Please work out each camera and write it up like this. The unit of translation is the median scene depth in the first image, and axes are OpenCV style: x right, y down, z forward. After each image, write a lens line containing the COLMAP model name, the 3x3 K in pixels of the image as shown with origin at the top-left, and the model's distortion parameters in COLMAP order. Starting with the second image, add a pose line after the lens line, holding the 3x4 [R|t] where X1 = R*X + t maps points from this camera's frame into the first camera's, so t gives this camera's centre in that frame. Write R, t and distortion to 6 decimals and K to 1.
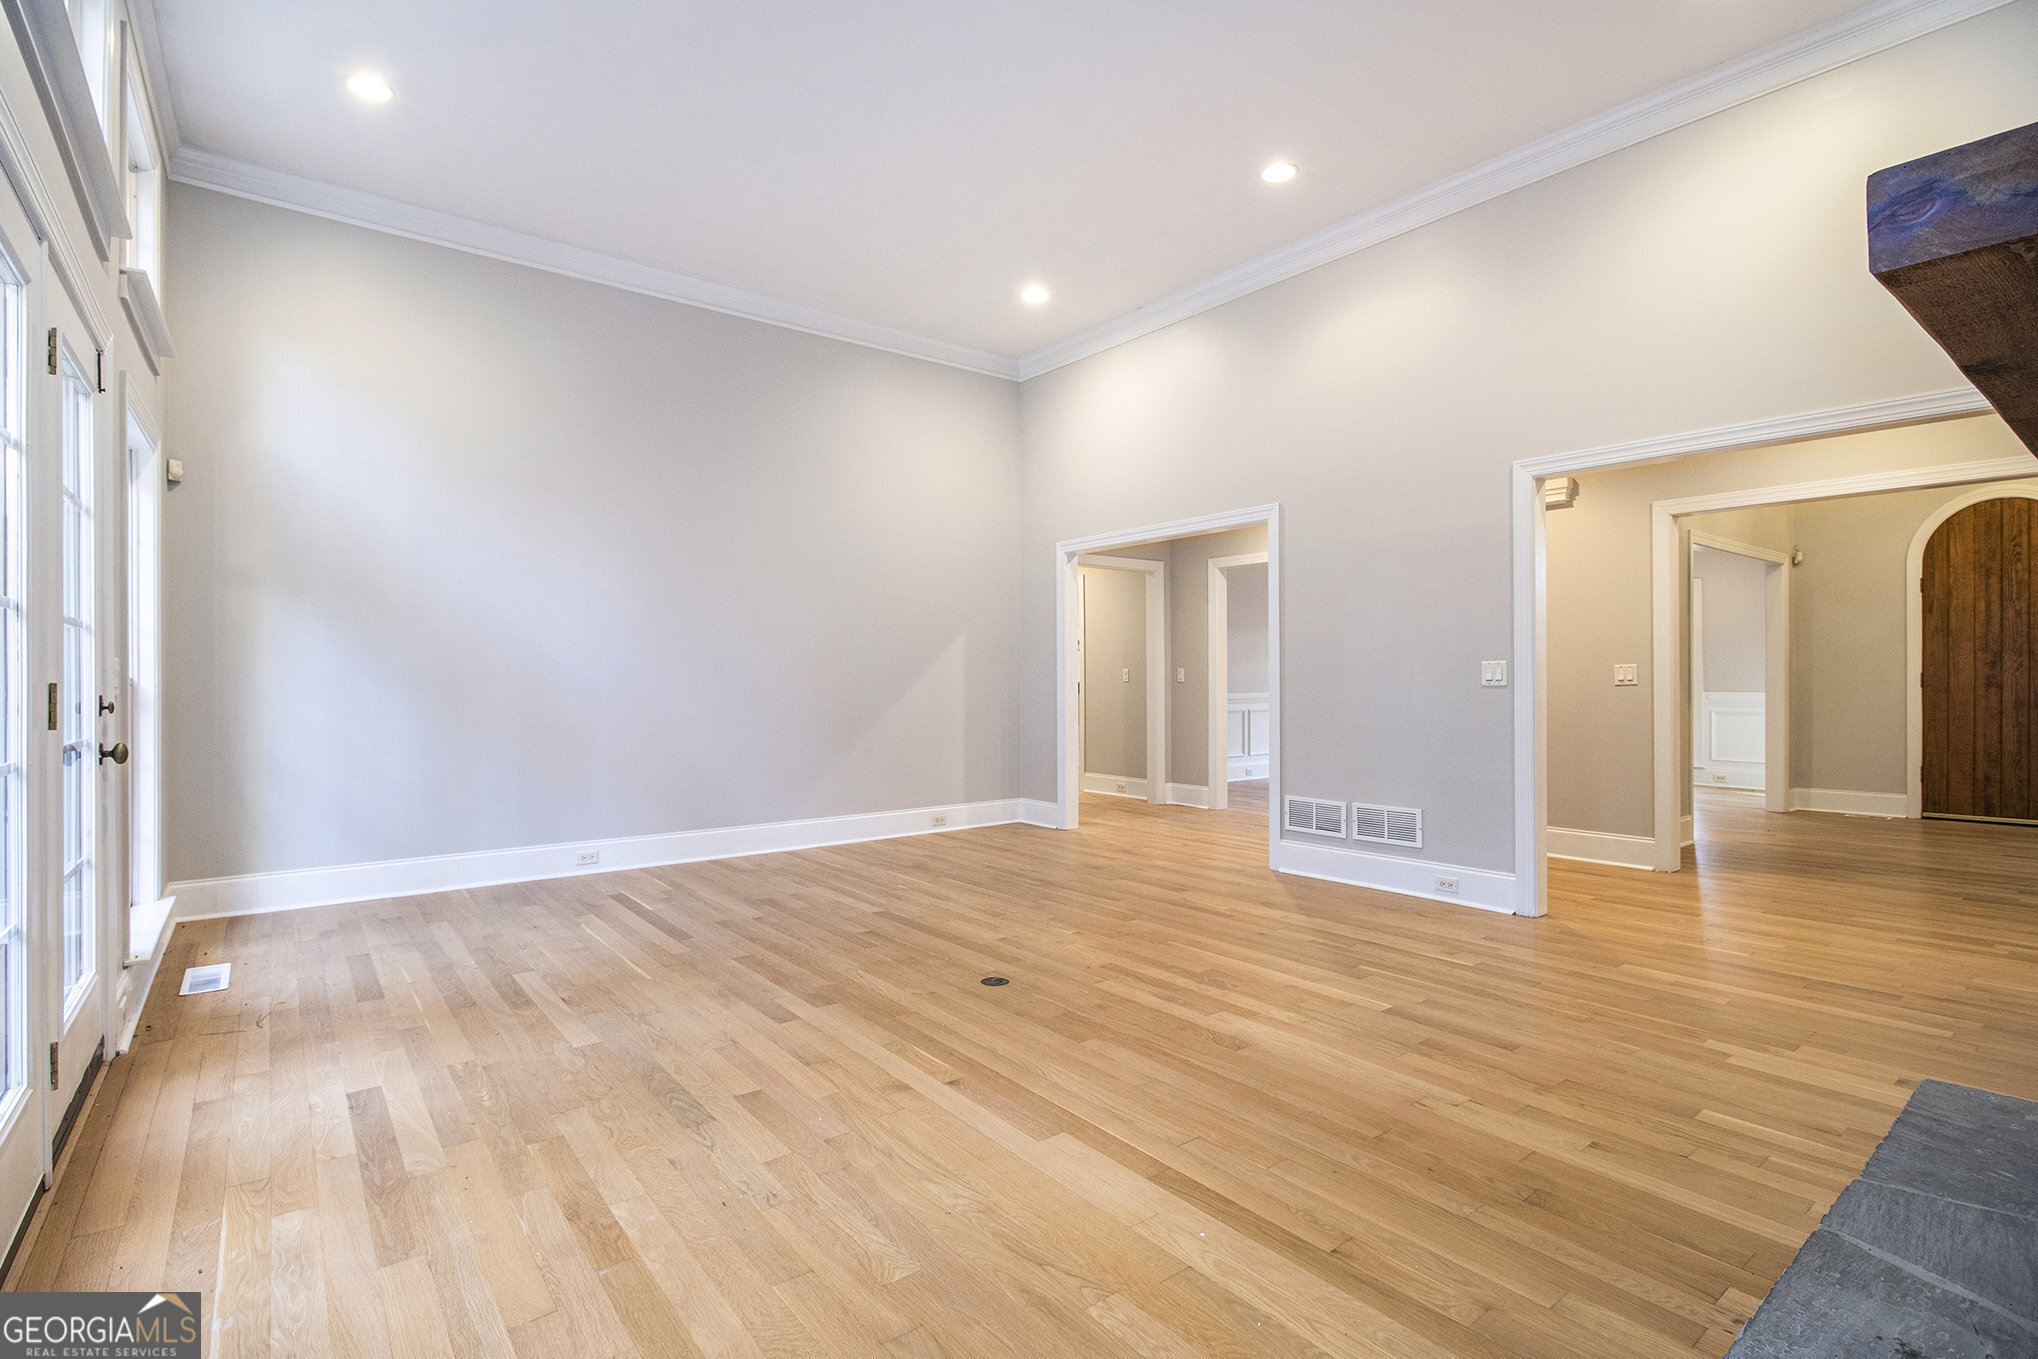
lens RADIAL K [[962.5, 0, 1017.4], [0, 962.5, 677.9], [0, 0, 1]] dist [-0.012202, -0.003370]
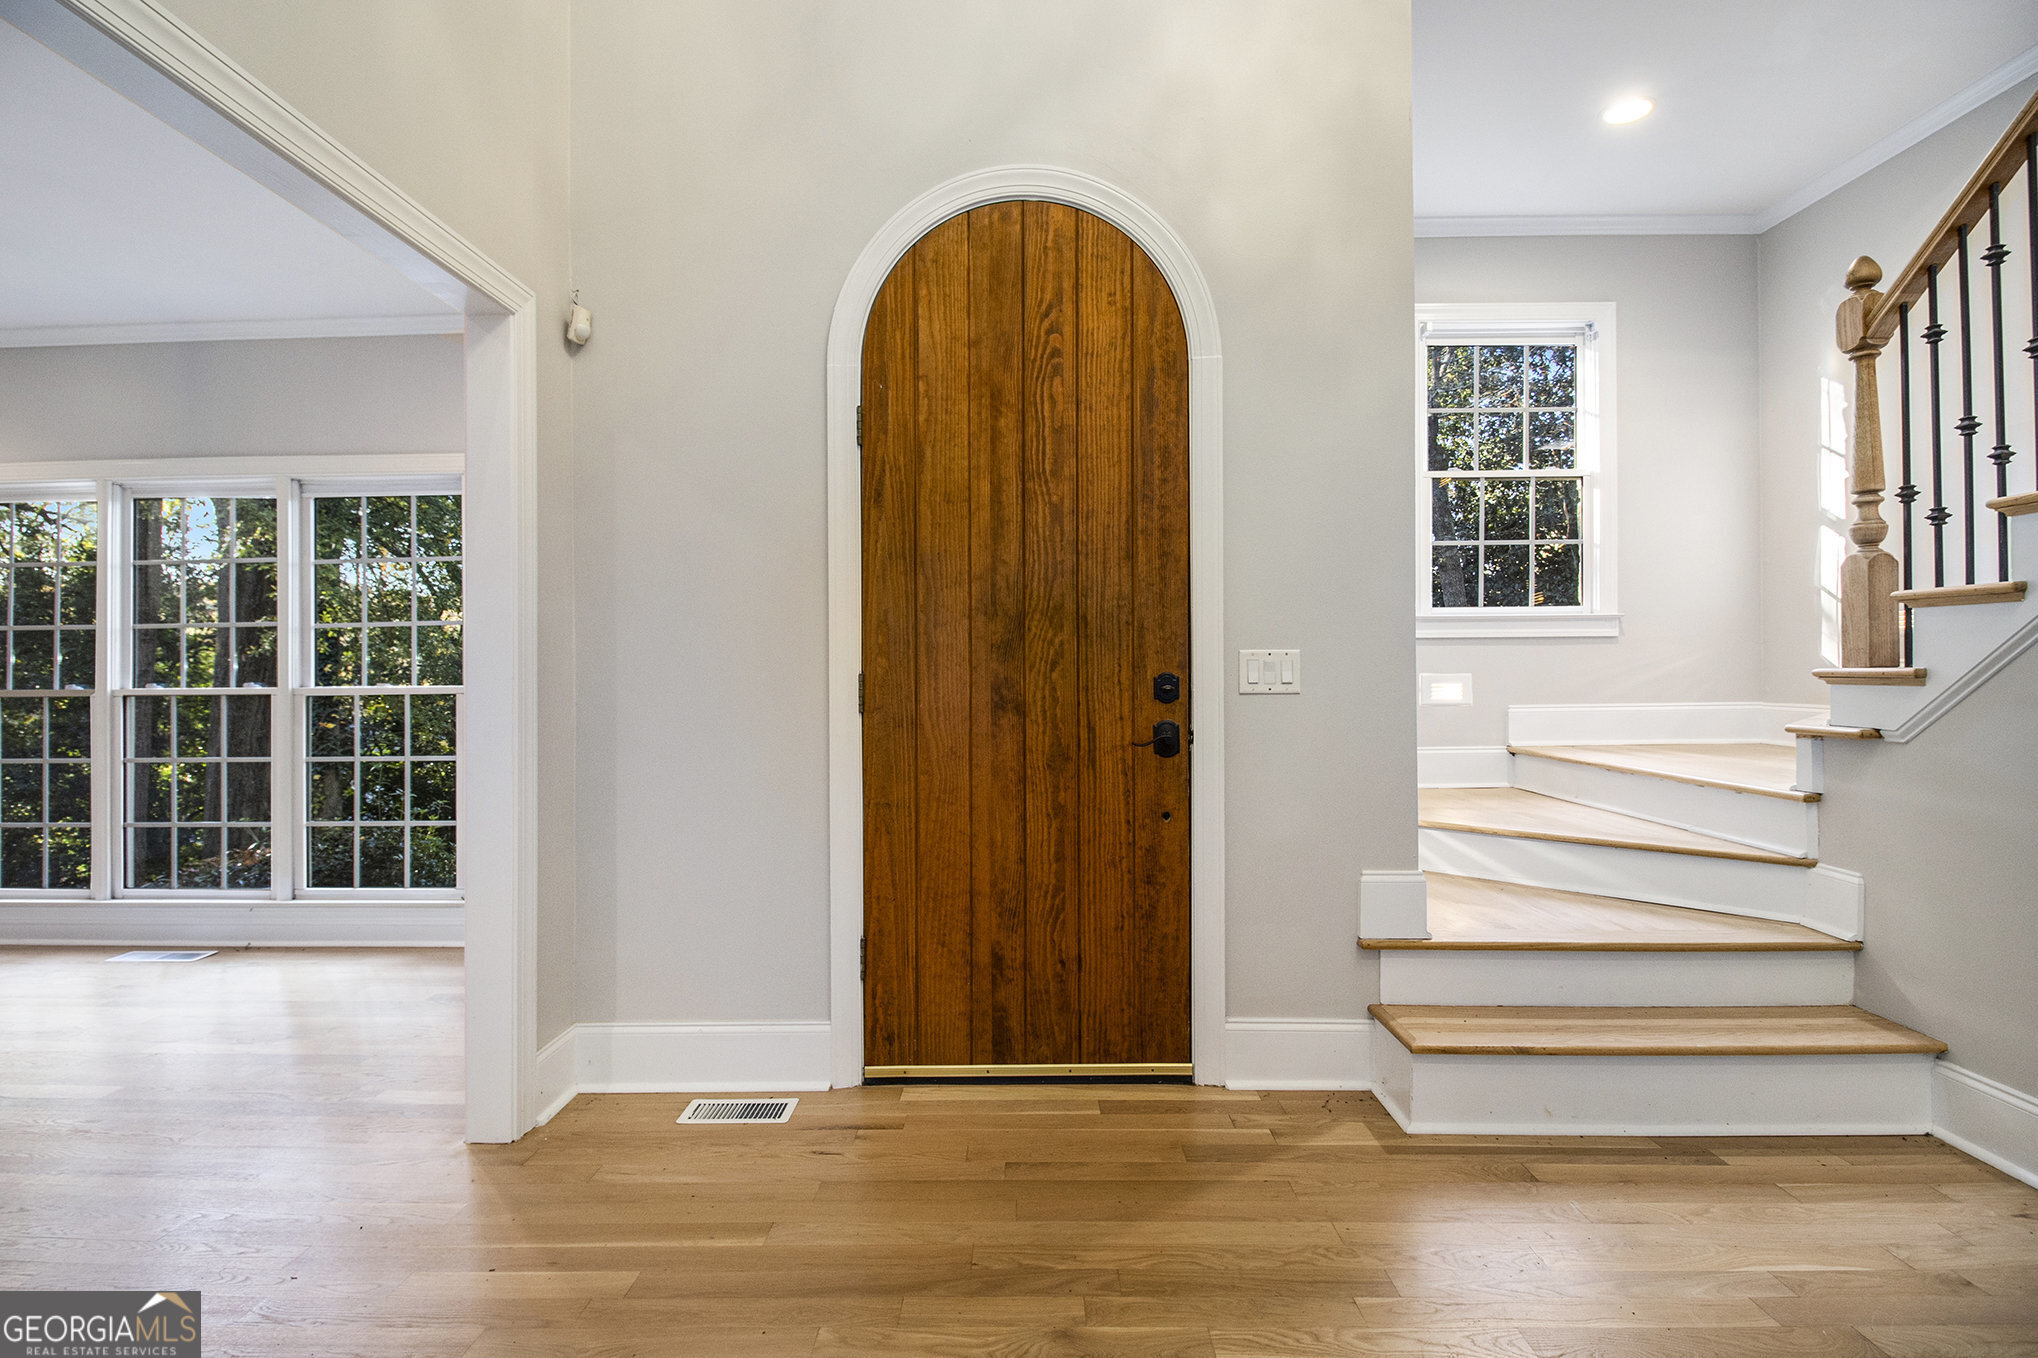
lens RADIAL K [[962.5, 0, 1019.7], [0, 962.5, 679.3], [0, 0, 1]] dist [-0.012202, -0.003370]
pose [[0.630171, 0.001584, 0.776455, 0.741634], [0.006883, 0.999947, -0.007626, -0.000092], [-0.776426, 0.010150, 0.630127, 0.758519]]
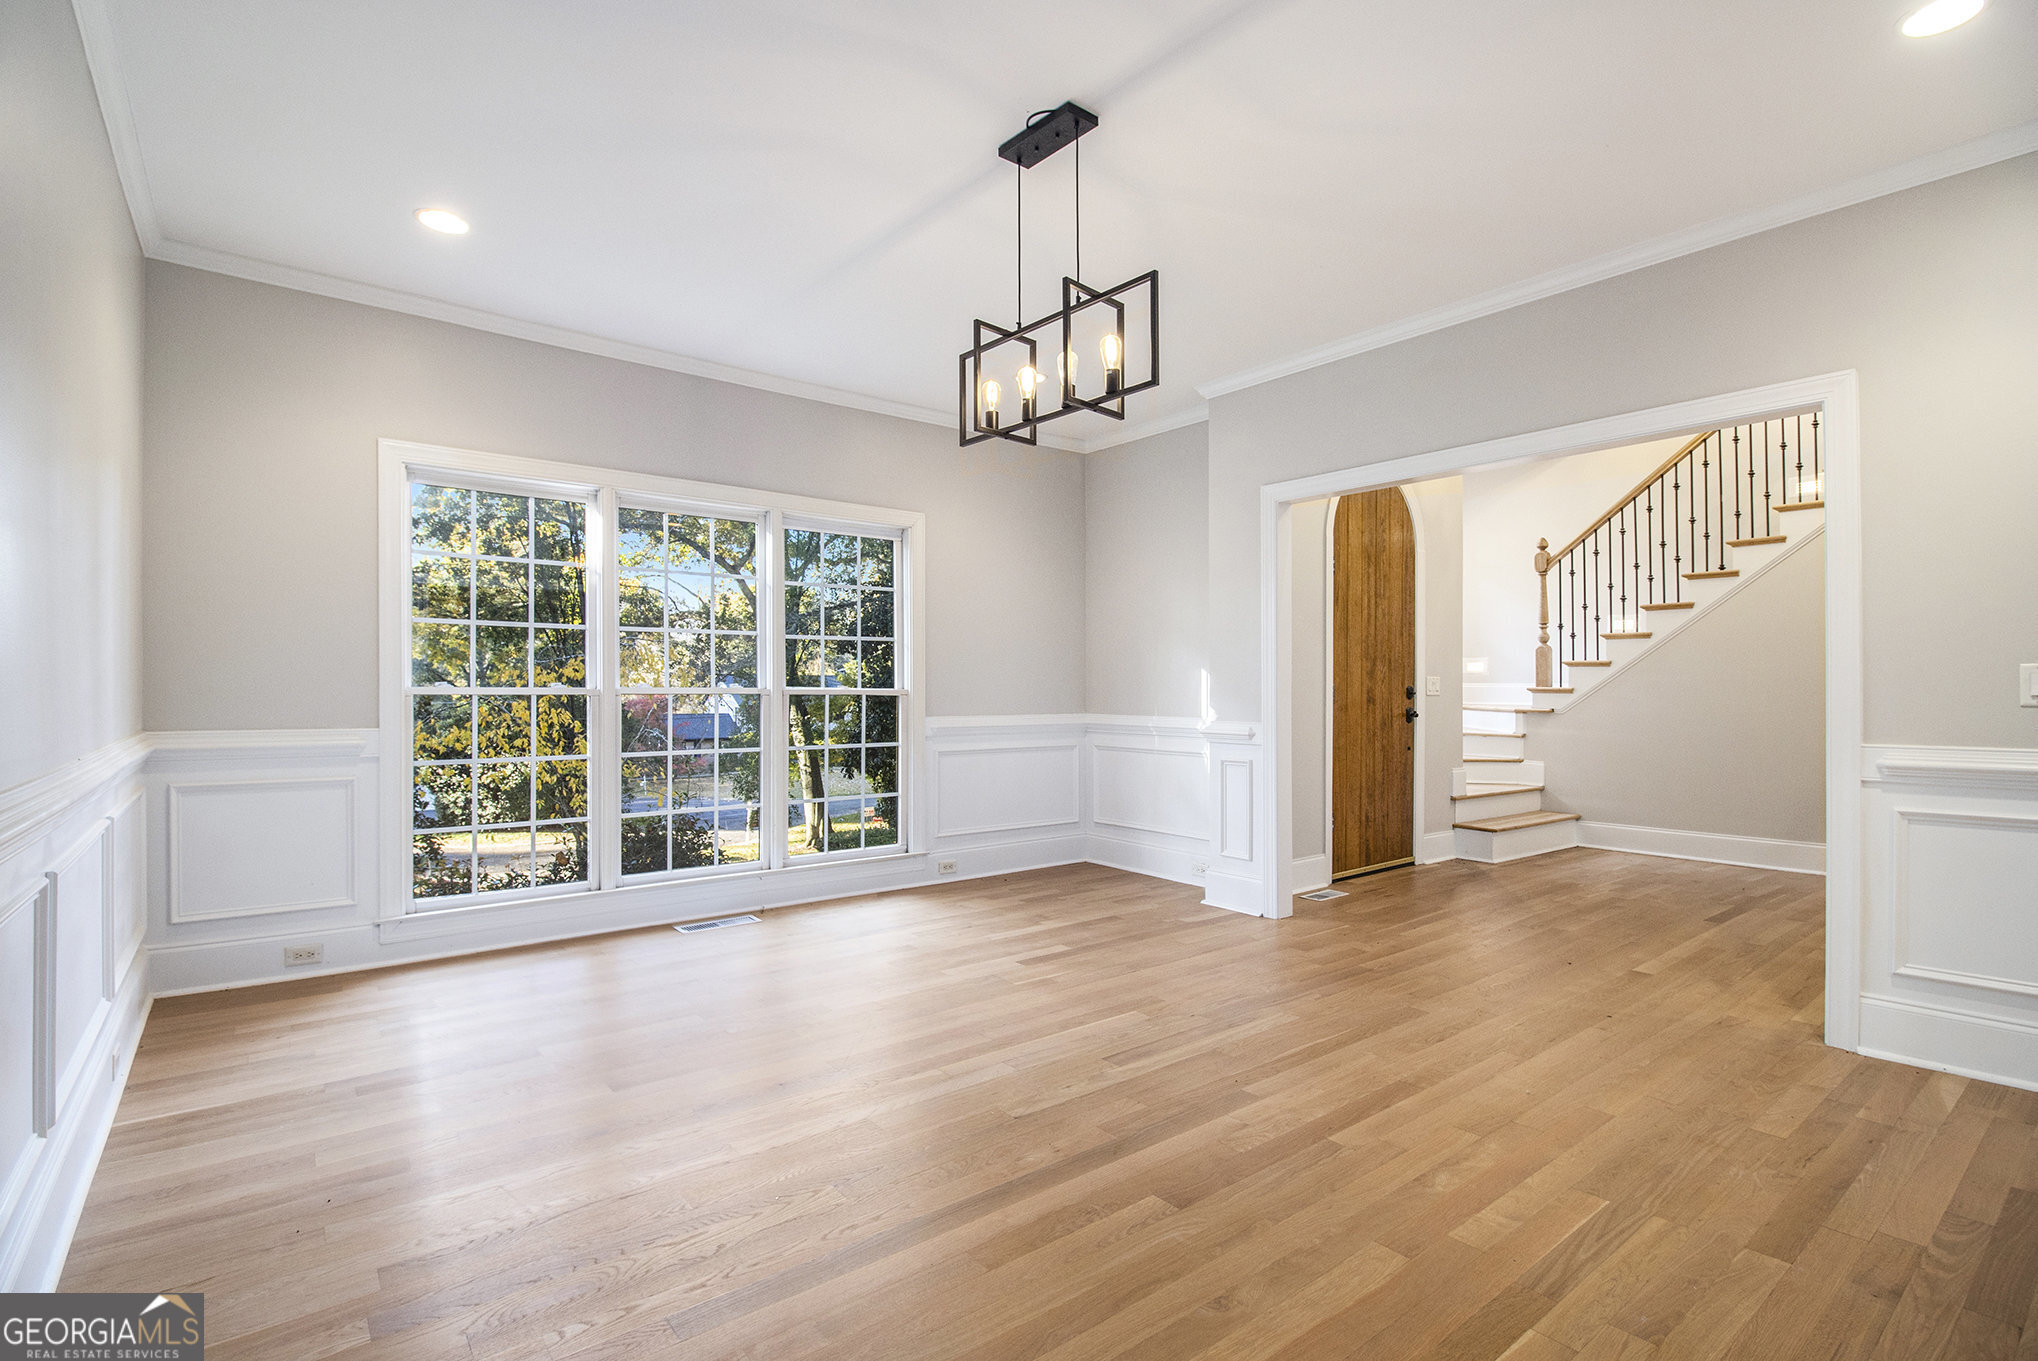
lens RADIAL K [[962.5, 0, 1002.8], [0, 962.5, 678.4], [0, 0, 1]] dist [-0.012202, -0.003370]
pose [[-0.004926, 0.012865, 0.999905, 0.218679], [-0.000499, 0.999917, -0.012868, -0.000812], [-0.999988, -0.000562, -0.004919, 1.312551]]
